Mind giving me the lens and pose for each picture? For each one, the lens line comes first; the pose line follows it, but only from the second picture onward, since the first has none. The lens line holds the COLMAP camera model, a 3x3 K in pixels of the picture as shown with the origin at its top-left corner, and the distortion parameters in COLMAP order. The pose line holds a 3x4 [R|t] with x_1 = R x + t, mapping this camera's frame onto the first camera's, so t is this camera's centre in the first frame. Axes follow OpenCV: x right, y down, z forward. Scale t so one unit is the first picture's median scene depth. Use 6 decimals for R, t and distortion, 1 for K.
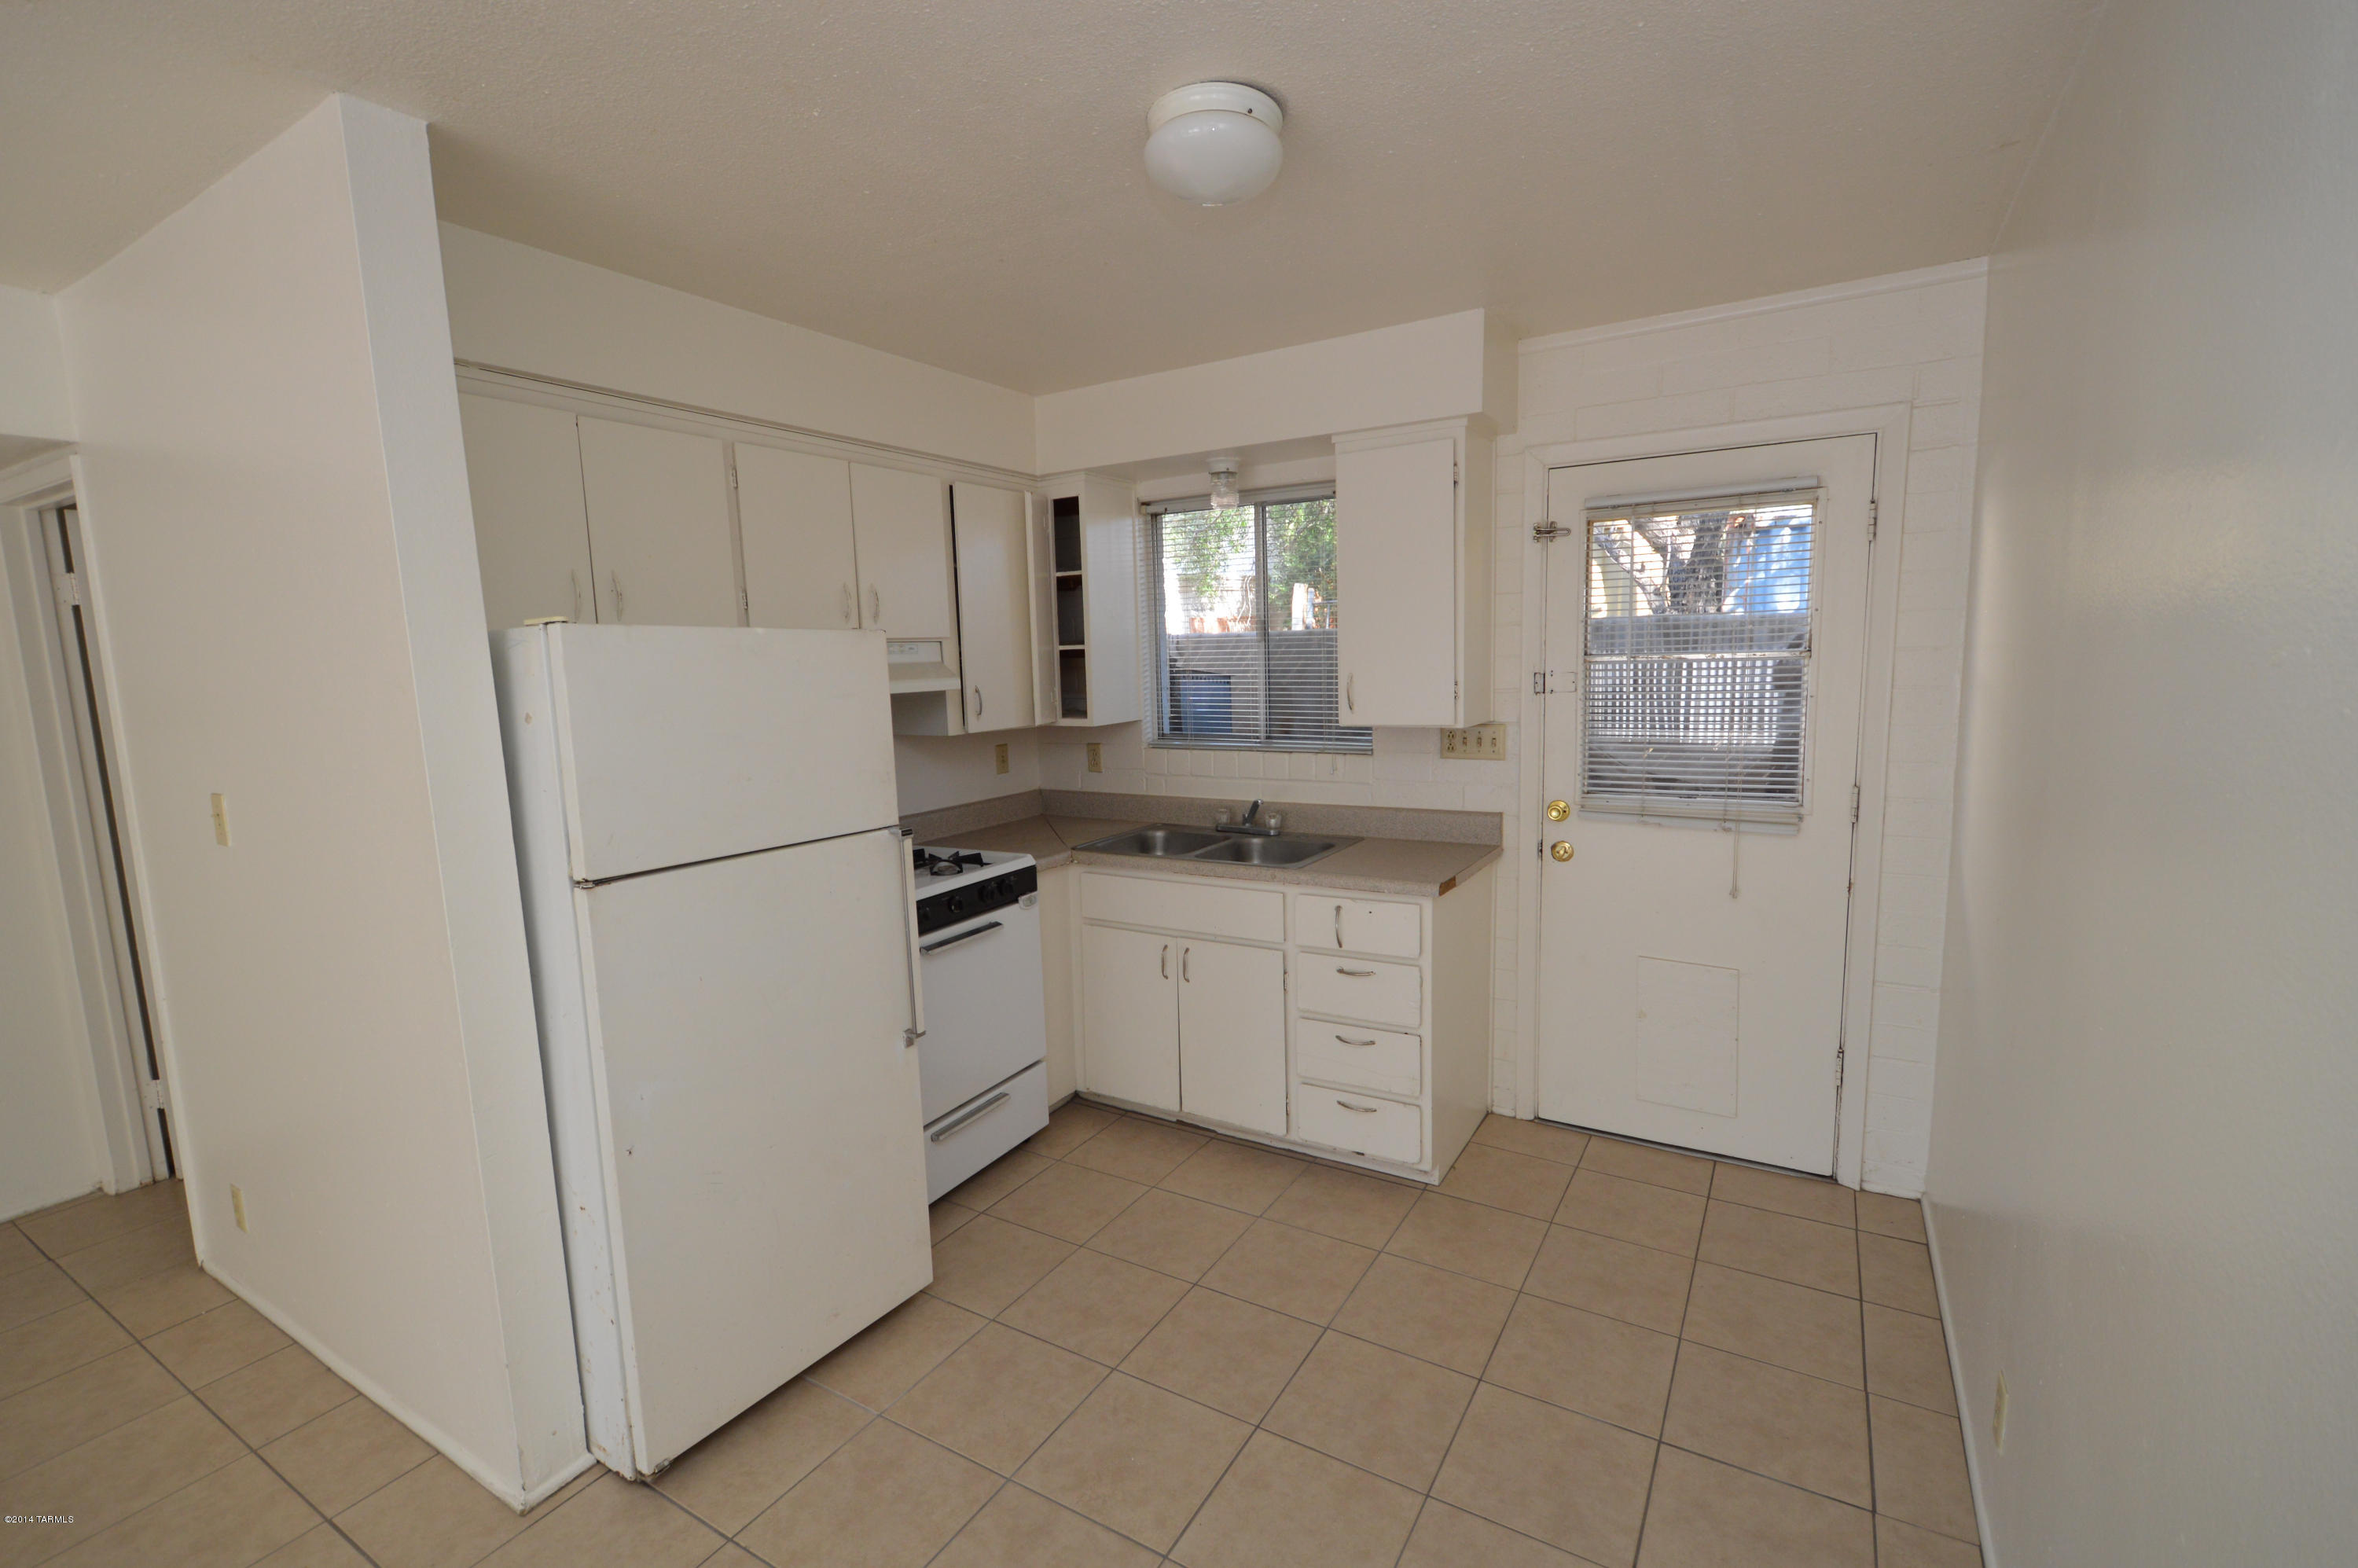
lens RADIAL K [[1042.7, 0, 1182.1], [0, 1042.7, 790.5], [0, 0, 1]] dist [-0.001574, -0.000112]
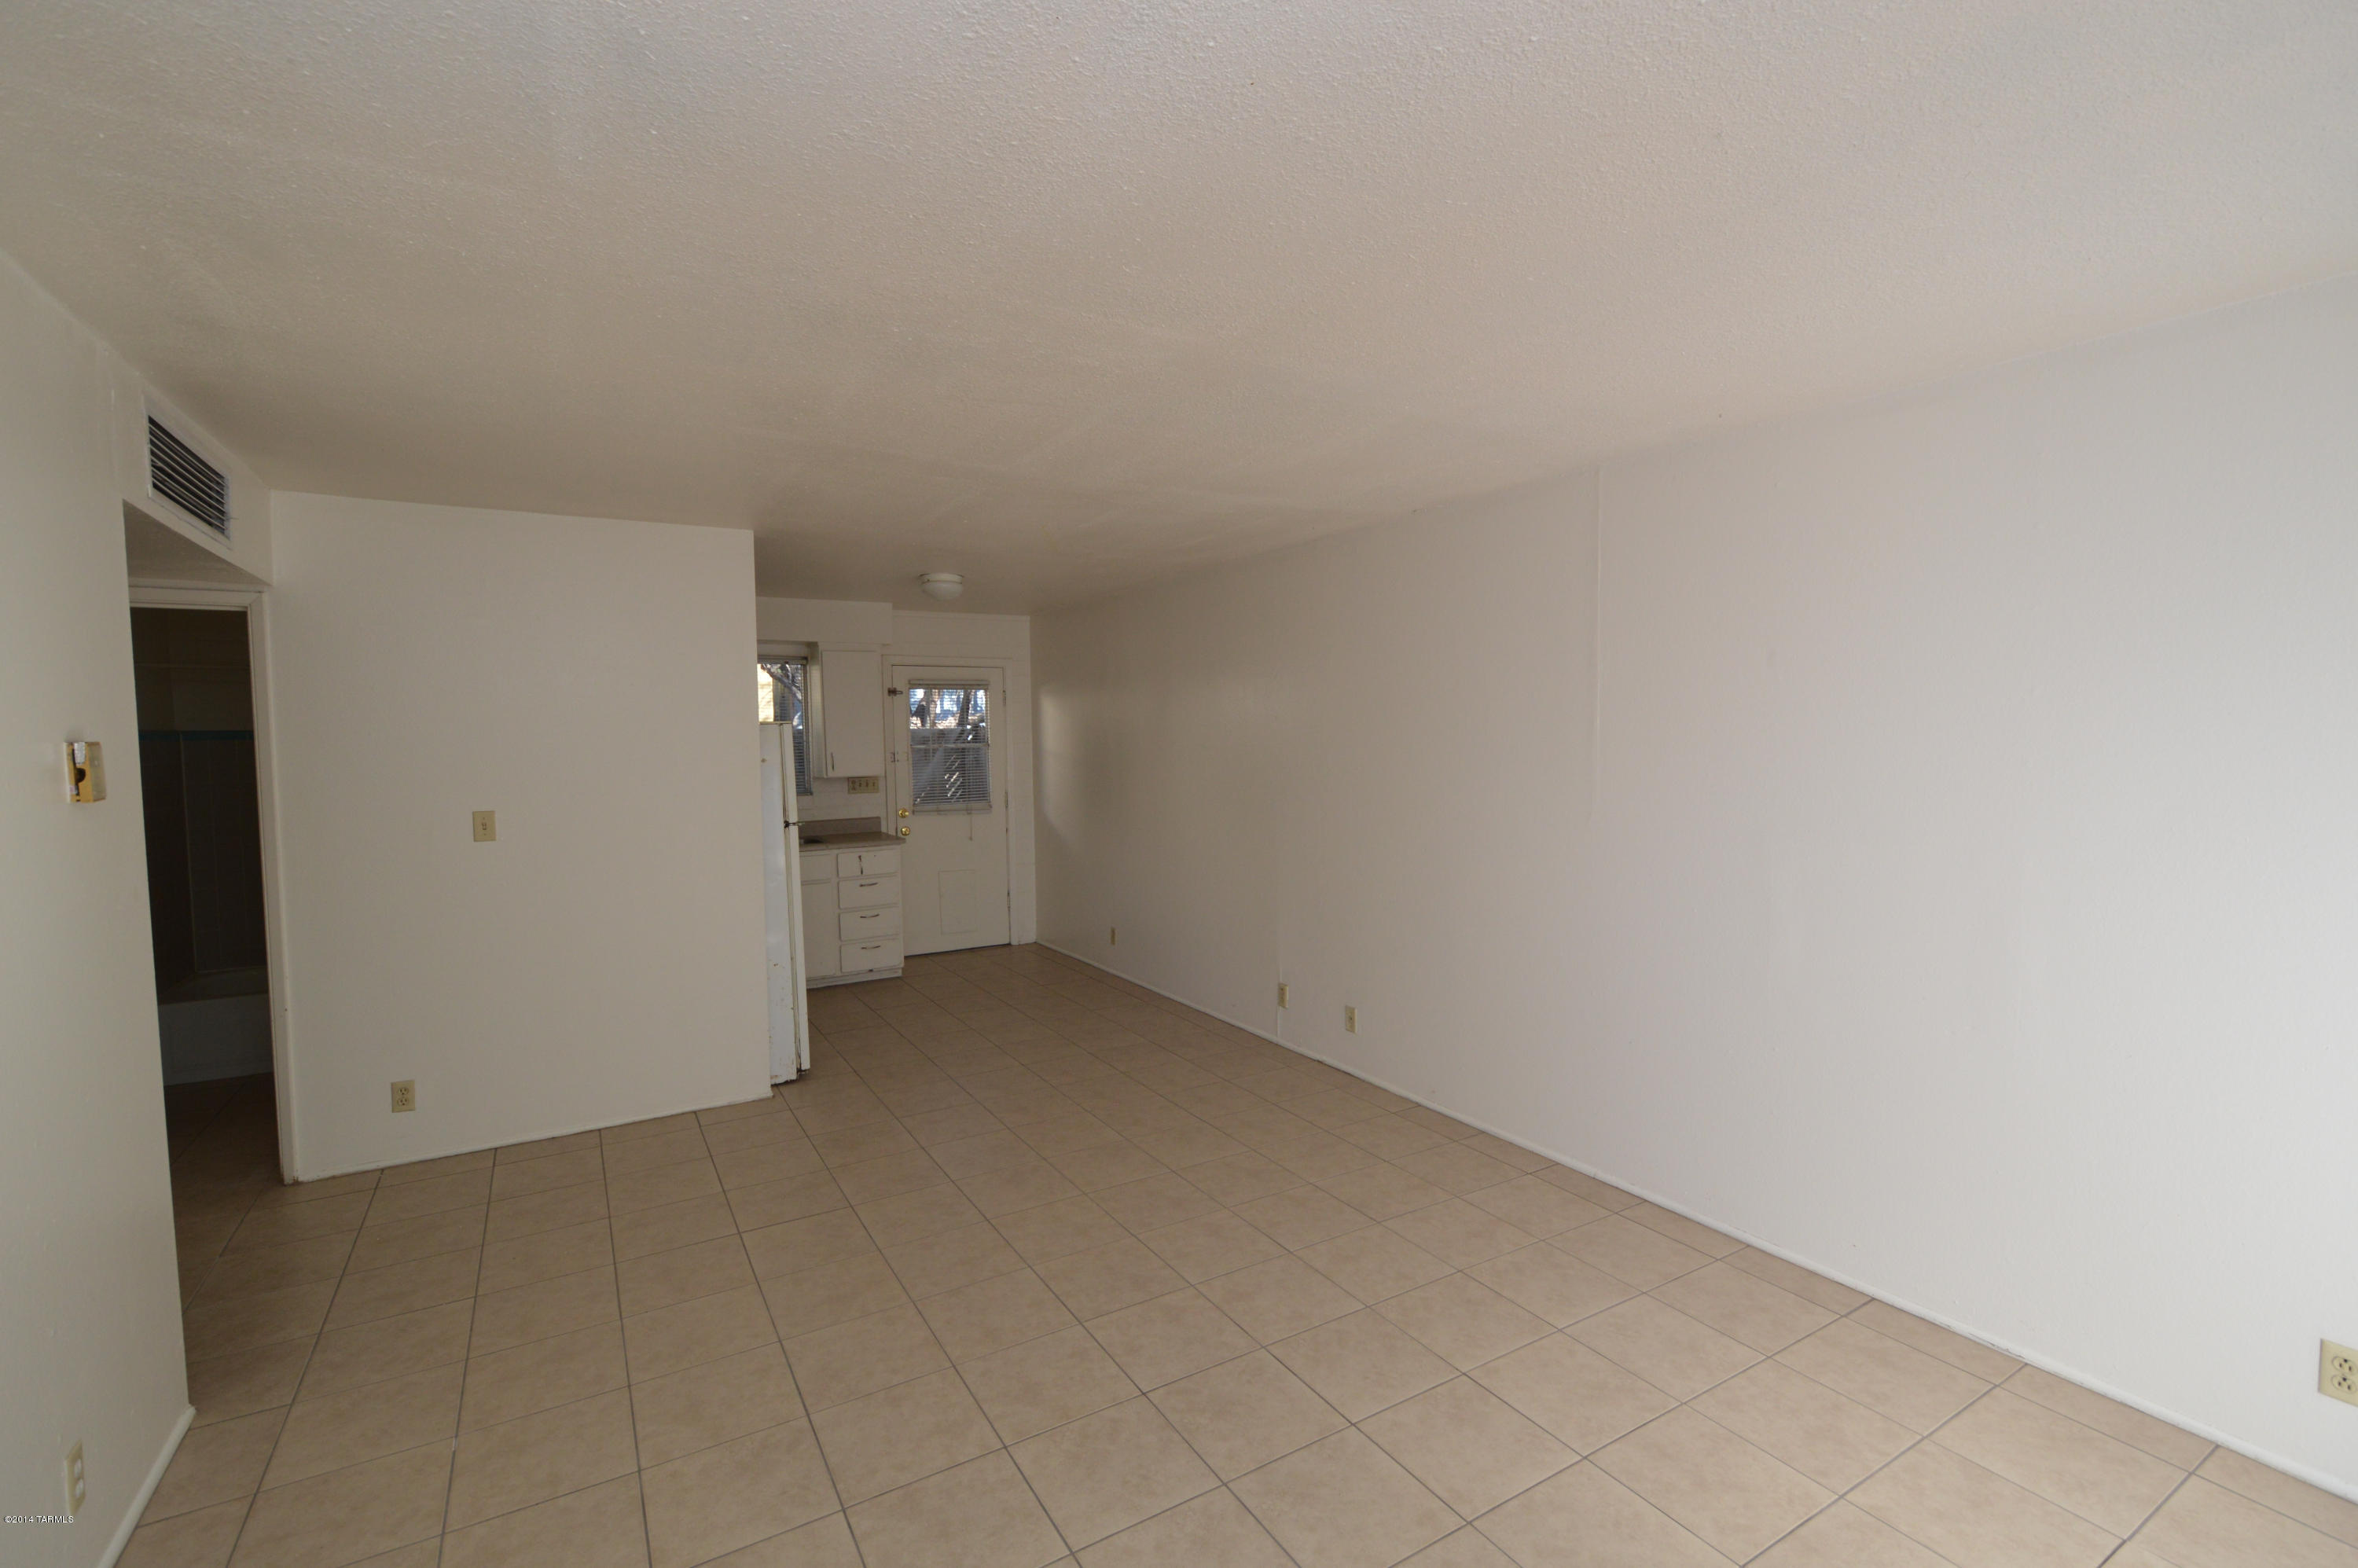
lens RADIAL K [[1042.7, 0, 1182.3], [0, 1042.7, 786.0], [0, 0, 1]] dist [-0.001574, -0.000112]
pose [[0.474467, -0.024078, 0.879944, -1.442115], [0.111276, 0.993247, -0.032822, 0.110022], [-0.873212, 0.113489, 0.473942, -0.652797]]
